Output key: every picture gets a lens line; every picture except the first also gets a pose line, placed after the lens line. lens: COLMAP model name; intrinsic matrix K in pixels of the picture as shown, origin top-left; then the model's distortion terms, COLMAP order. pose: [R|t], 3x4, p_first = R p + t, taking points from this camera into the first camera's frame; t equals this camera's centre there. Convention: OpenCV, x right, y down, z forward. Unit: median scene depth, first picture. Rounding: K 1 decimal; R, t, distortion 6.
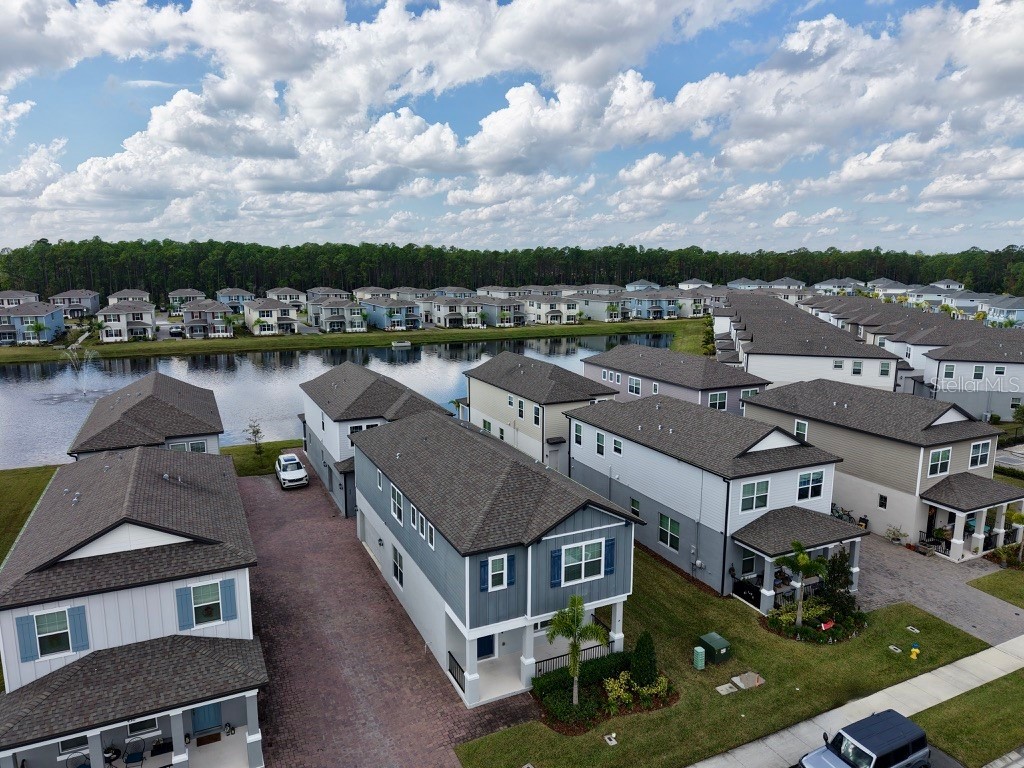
lens RADIAL K [[683.5, 0, 513.4], [0, 683.5, 384.3], [0, 0, 1]] dist [0.038750, -0.036055]
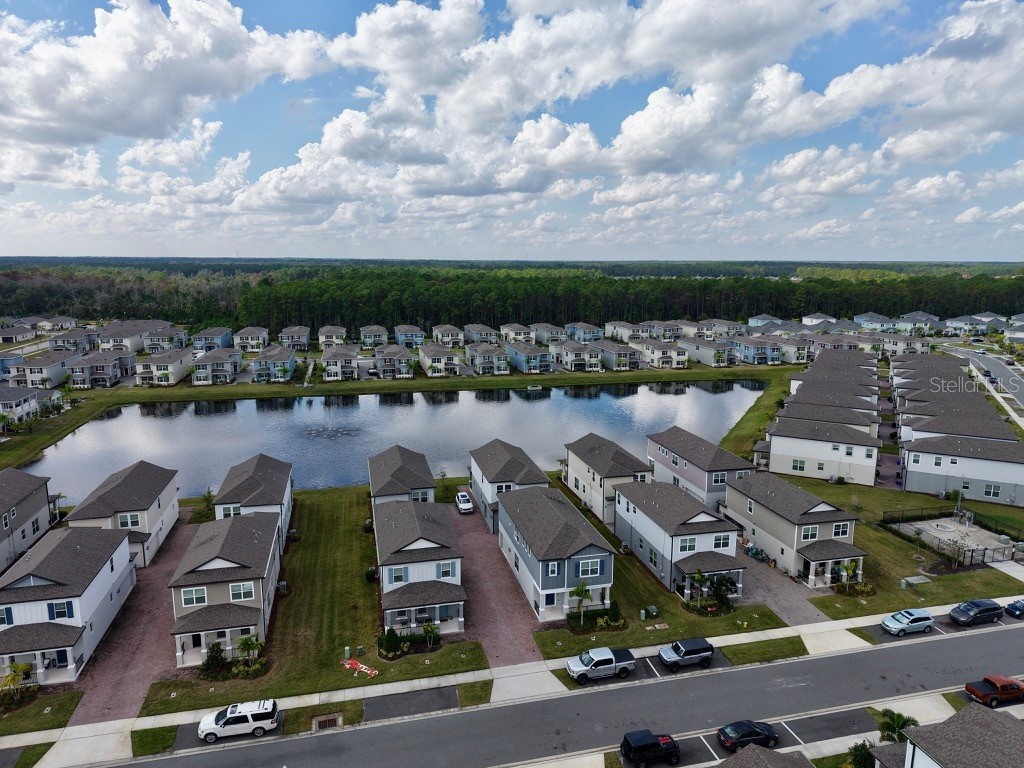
lens RADIAL K [[683.5, 0, 507.9], [0, 683.5, 378.7], [0, 0, 1]] dist [0.038750, -0.036055]
pose [[0.976807, 0.035677, -0.211127, 0.238854], [-0.036804, 0.999321, -0.001409, -0.309059], [0.210933, 0.009147, 0.977458, -1.119990]]
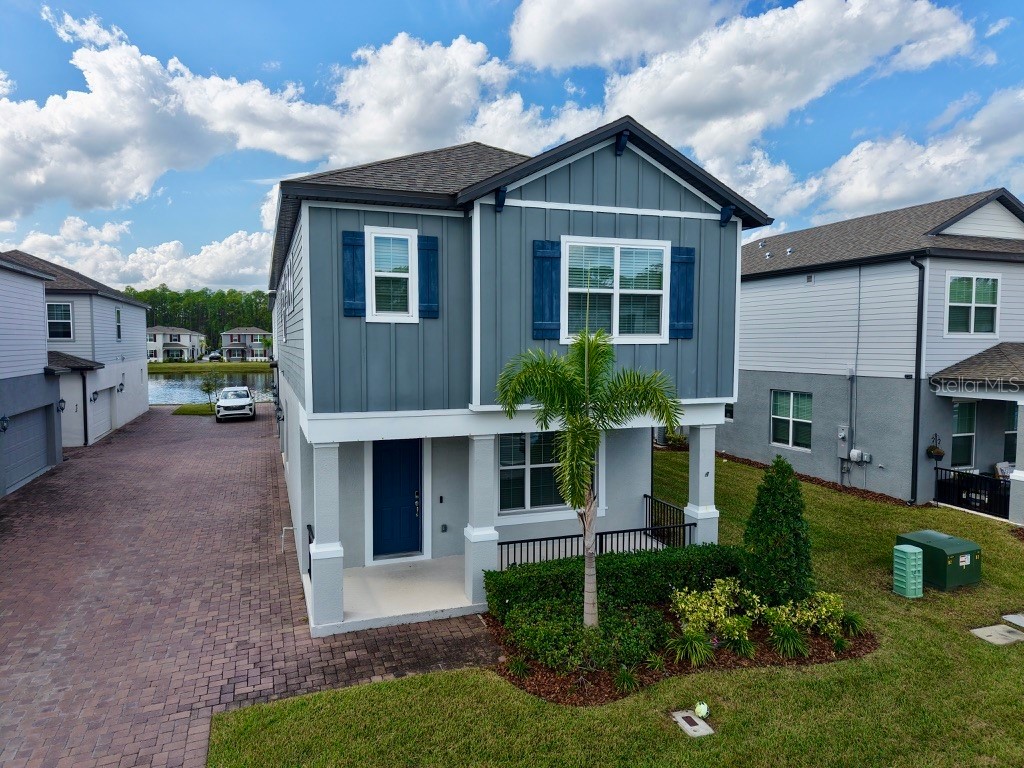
lens RADIAL K [[683.5, 0, 512.6], [0, 683.5, 381.7], [0, 0, 1]] dist [0.038750, -0.036055]
pose [[0.994978, 0.003313, -0.100036, 0.062989], [-0.015263, 0.992786, -0.118925, 0.281729], [0.098921, 0.119855, 0.987851, 0.462874]]
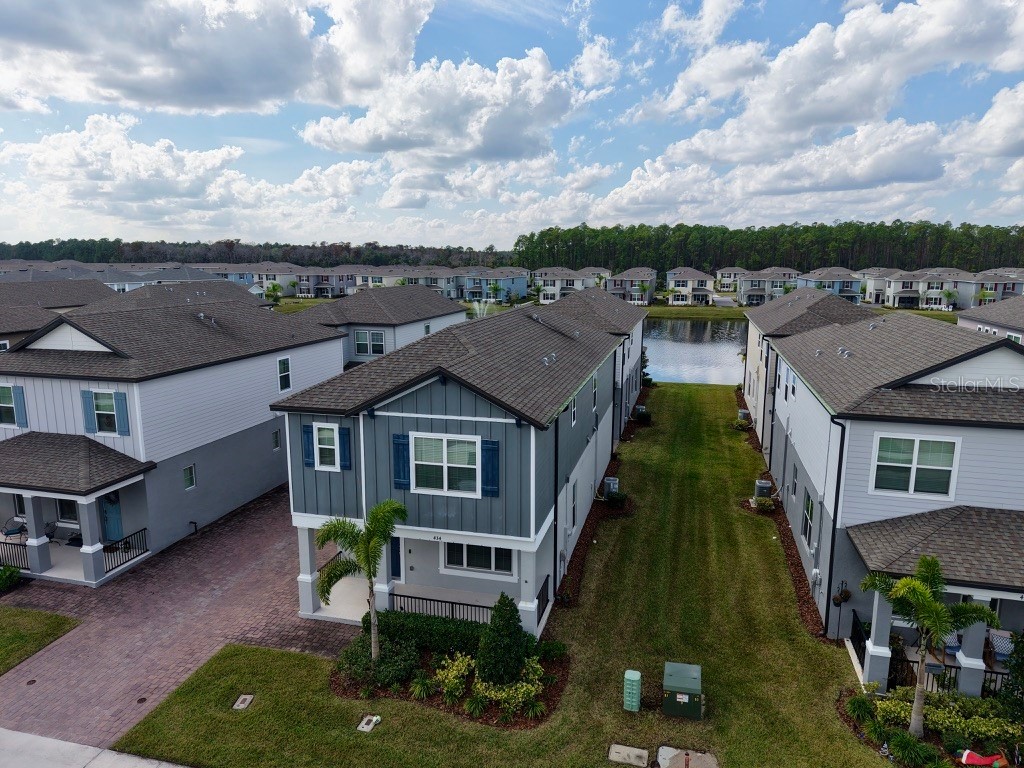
lens RADIAL K [[683.5, 0, 510.1], [0, 683.5, 376.8], [0, 0, 1]] dist [0.038750, -0.036055]
pose [[0.759362, 0.108051, -0.641634, 0.440312], [-0.113267, 0.993011, 0.033172, 0.112828], [0.640734, 0.047487, 0.766293, 0.409911]]
